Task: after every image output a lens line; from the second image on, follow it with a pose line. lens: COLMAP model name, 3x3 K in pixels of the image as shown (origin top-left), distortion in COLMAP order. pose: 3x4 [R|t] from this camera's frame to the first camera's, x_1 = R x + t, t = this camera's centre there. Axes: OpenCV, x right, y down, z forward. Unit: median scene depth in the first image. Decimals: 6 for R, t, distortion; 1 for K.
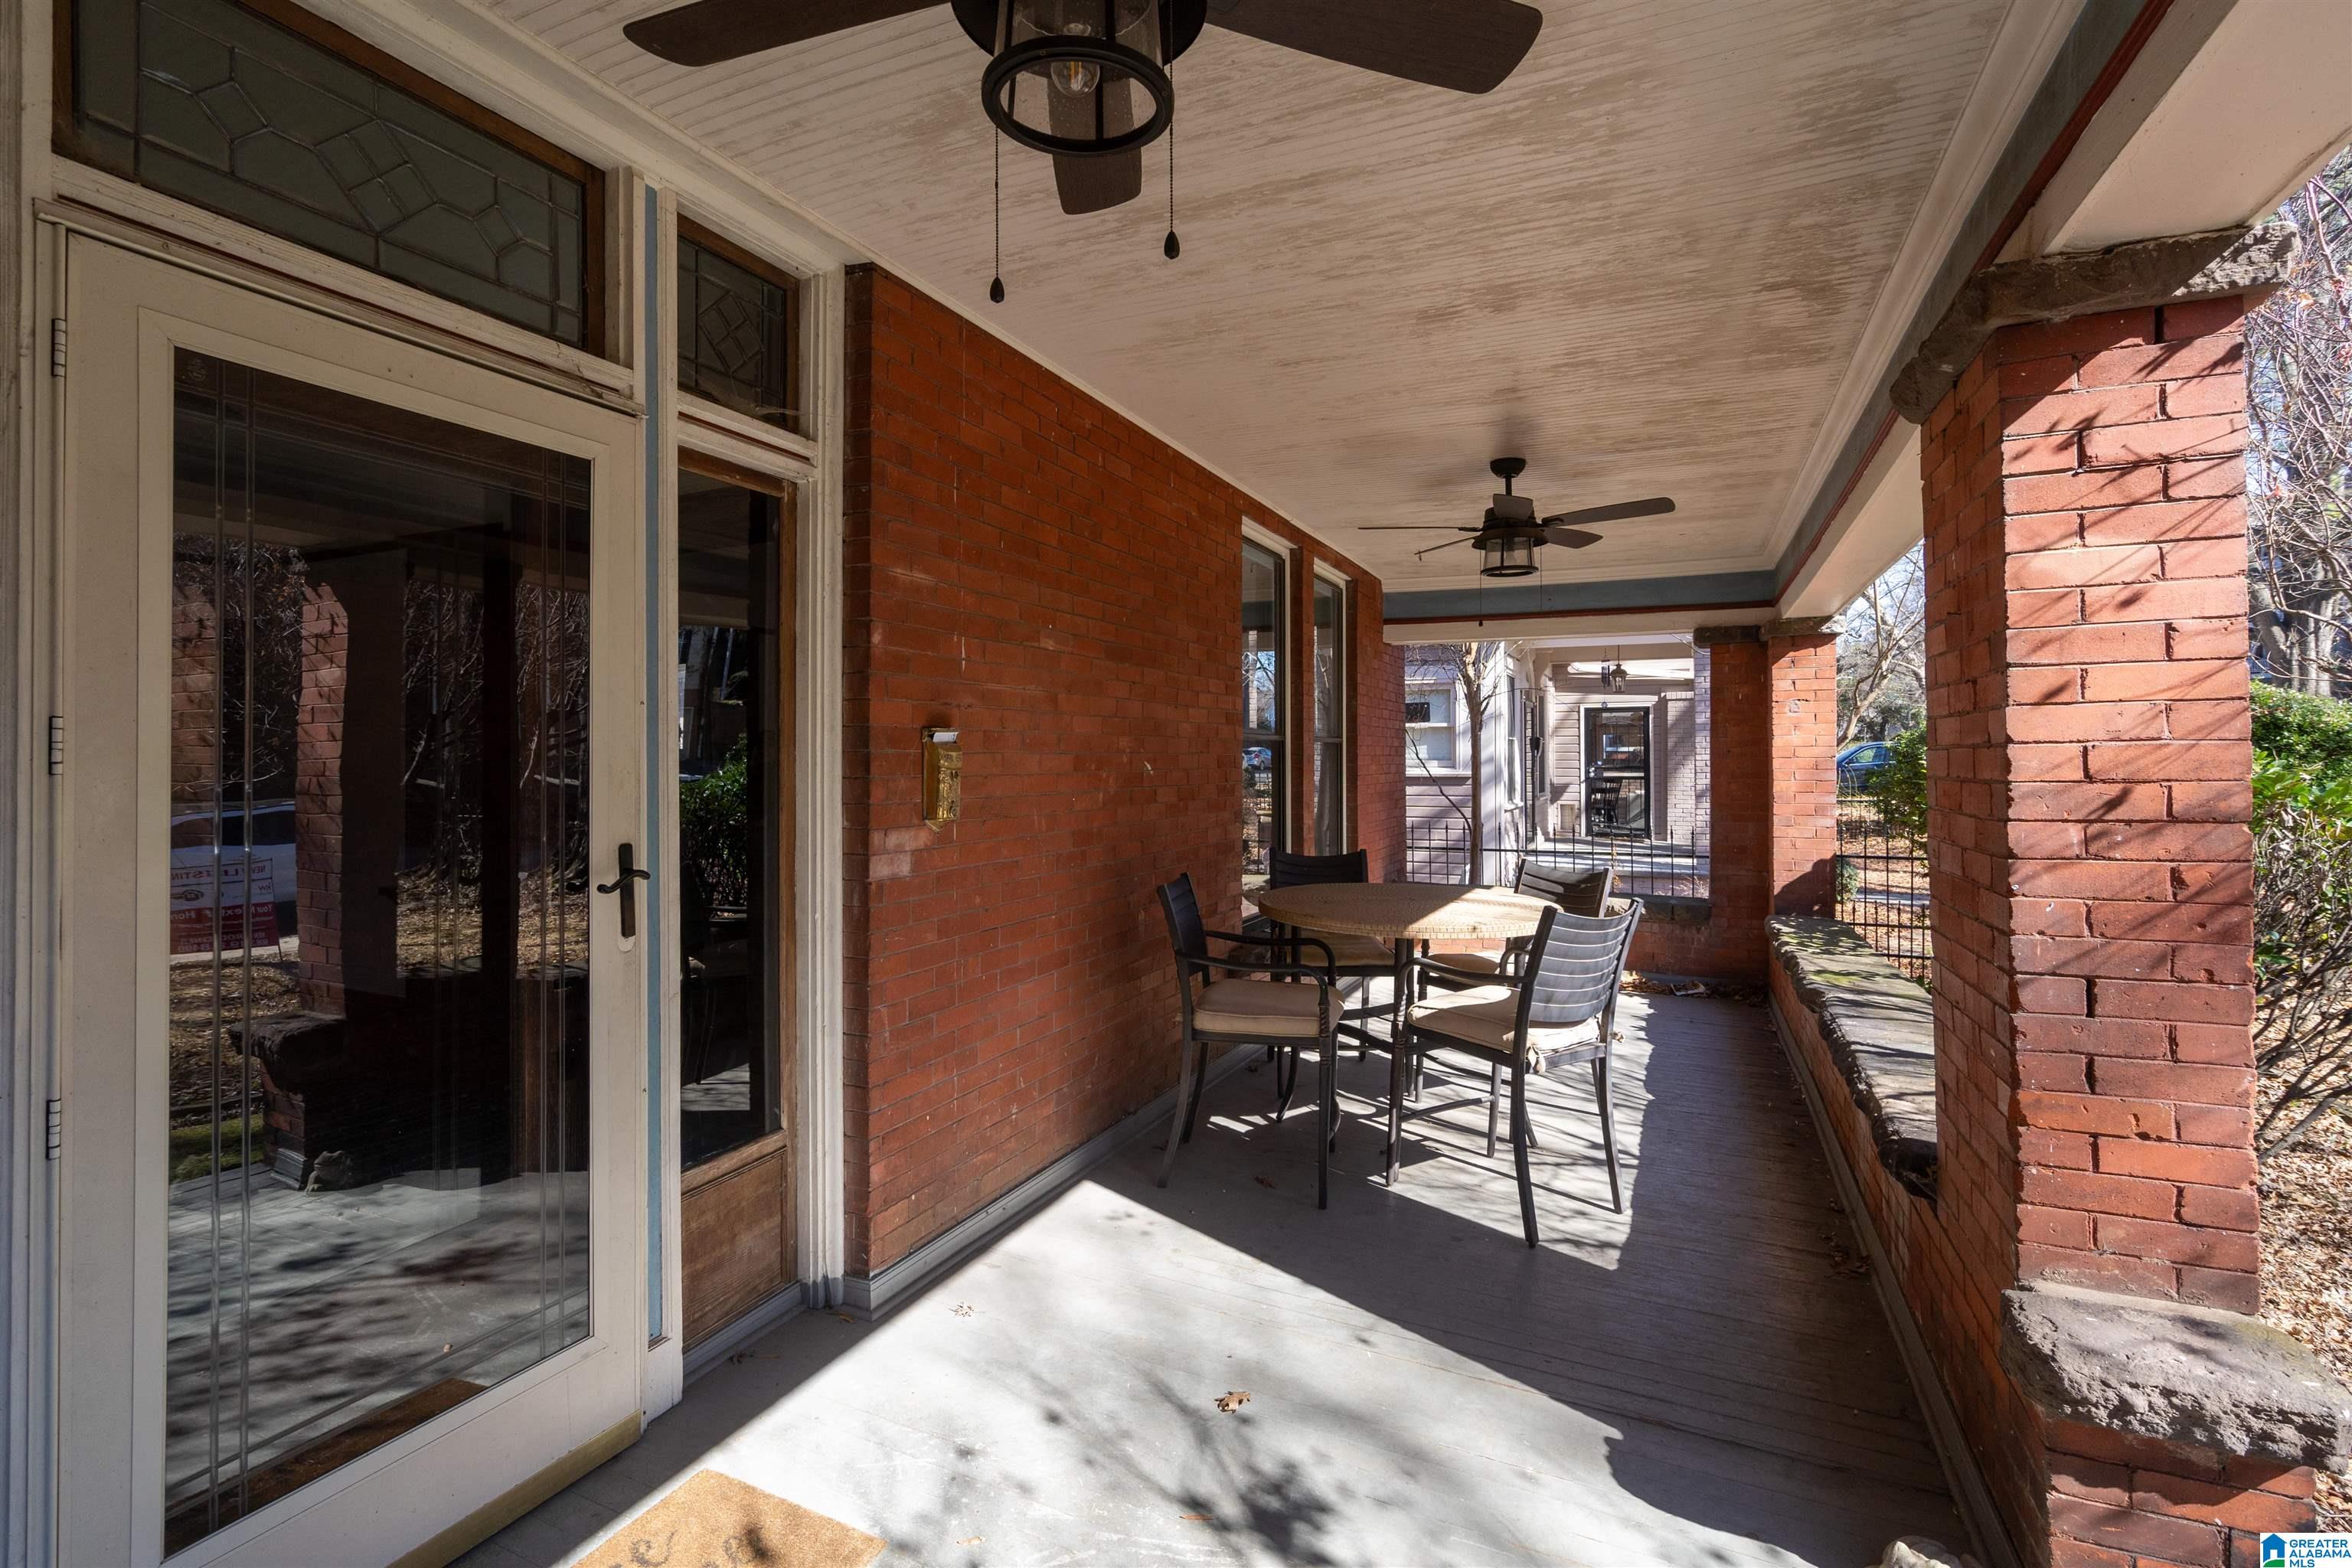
lens RADIAL K [[1090.2, 0, 1175.0], [0, 1090.2, 750.7], [0, 0, 1]] dist [0.000282, -0.007474]
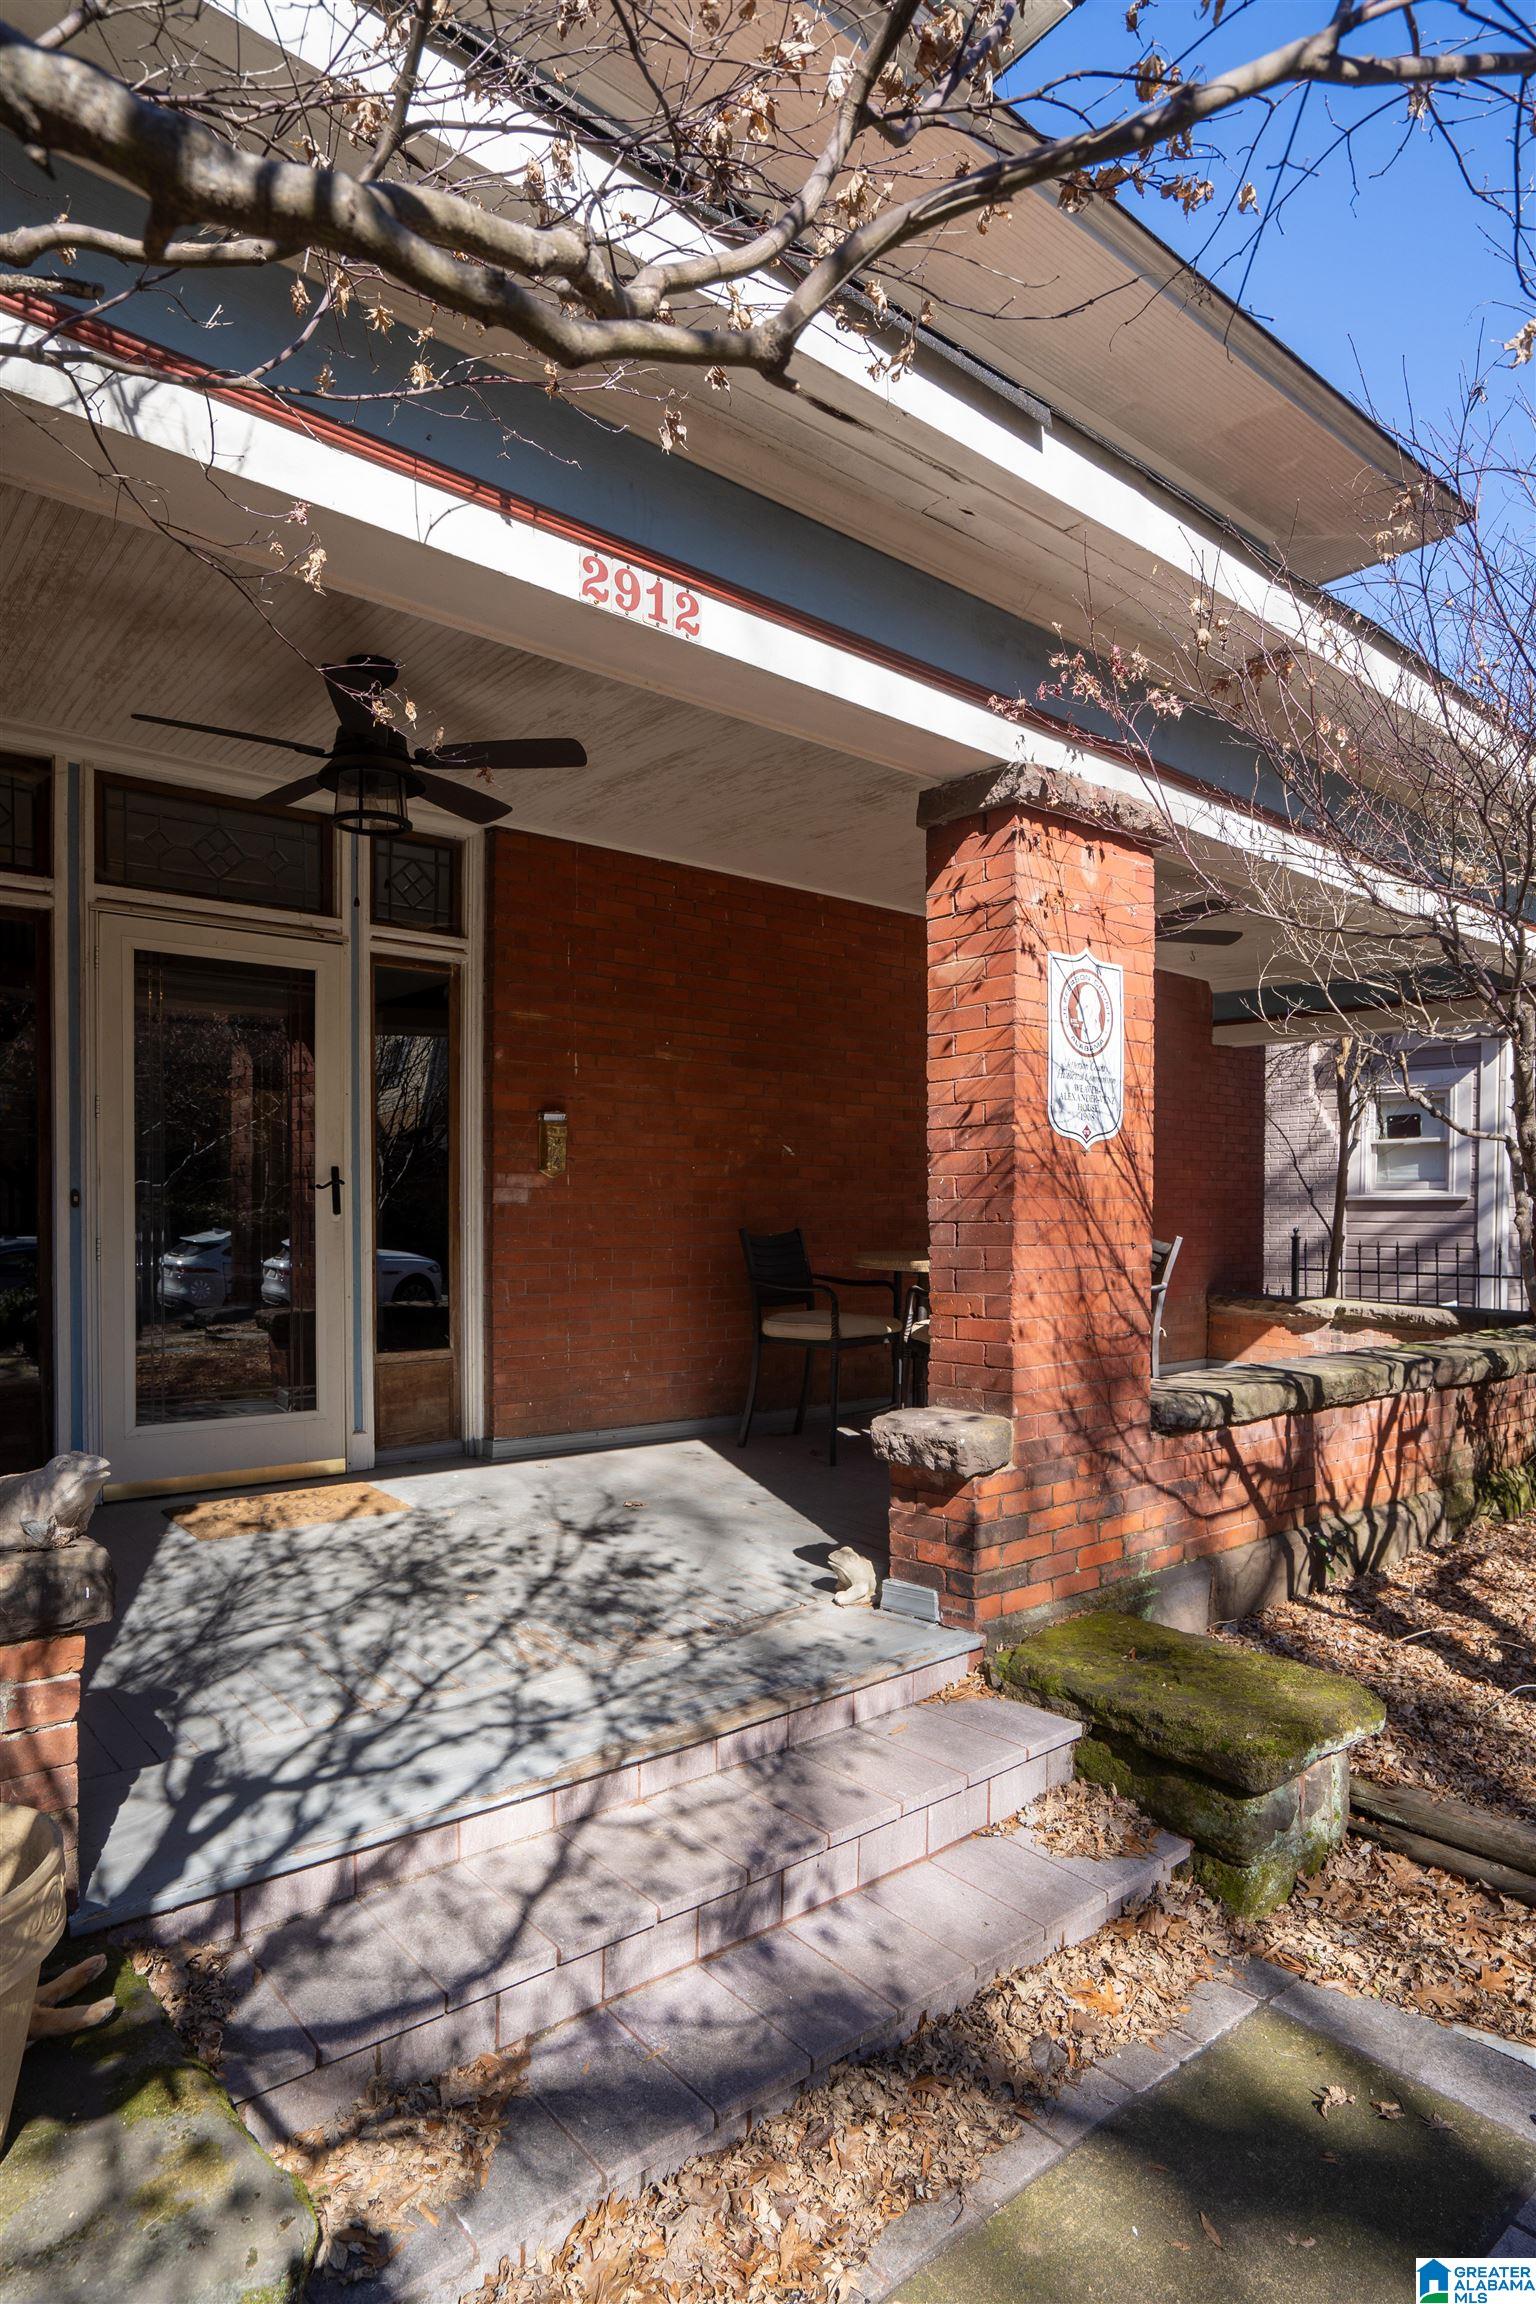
lens RADIAL K [[1281.8, 0, 766.7], [0, 1281.8, 1241.9], [0, 0, 1]] dist [-0.038052, 0.000009]
pose [[0.905098, 0.014215, -0.424965, 0.913388], [-0.000505, 0.999476, 0.032358, 0.114779], [0.425202, -0.029072, 0.904631, -0.578854]]
